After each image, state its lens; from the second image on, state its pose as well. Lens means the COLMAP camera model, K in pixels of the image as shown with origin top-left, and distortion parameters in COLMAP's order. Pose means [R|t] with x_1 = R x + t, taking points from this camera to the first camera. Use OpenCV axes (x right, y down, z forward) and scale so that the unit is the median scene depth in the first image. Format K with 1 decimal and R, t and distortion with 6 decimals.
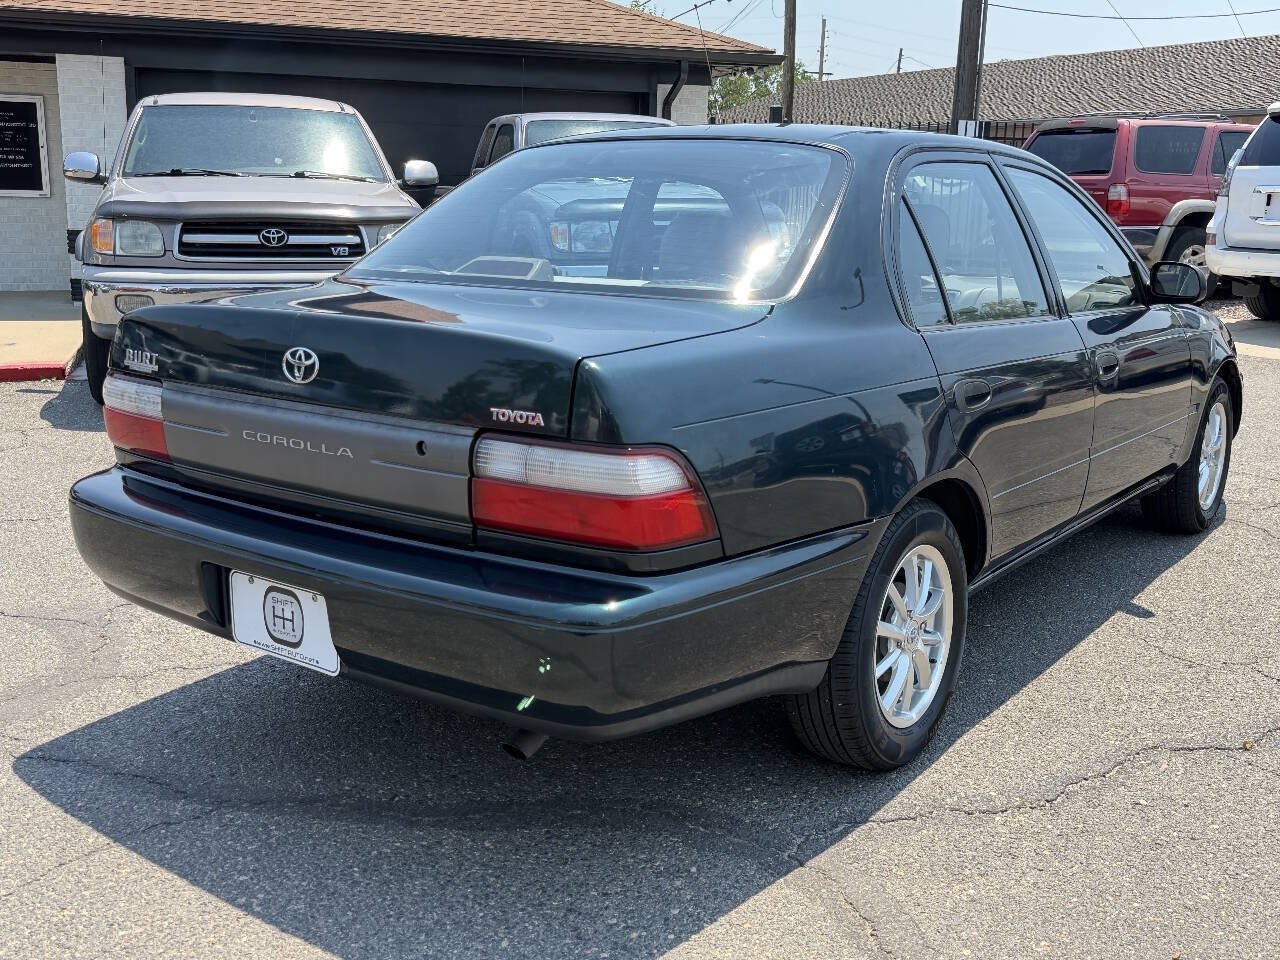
lens RADIAL K [[1263.5, 0, 640.0], [0, 1263.5, 480.0], [0, 0, 1]] dist [0.169679, -0.372210]
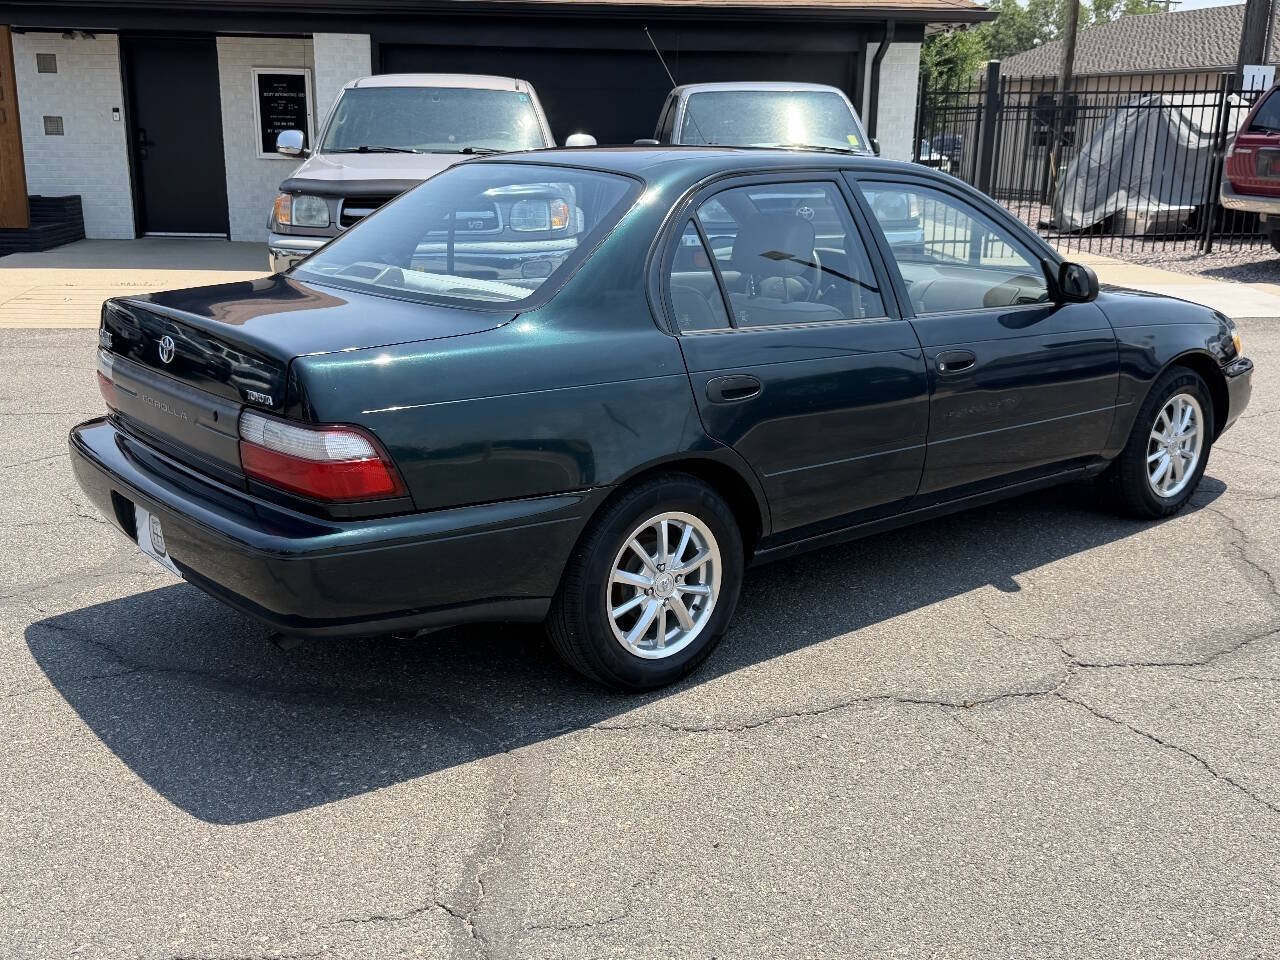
lens RADIAL K [[1265.9, 0, 641.4], [0, 1265.9, 482.0], [0, 0, 1]] dist [0.157587, -0.335840]
pose [[0.969412, 0.058774, -0.238296, 0.476013], [-0.047858, 0.997534, 0.051342, -0.037554], [0.240726, -0.038367, 0.969834, -0.176727]]
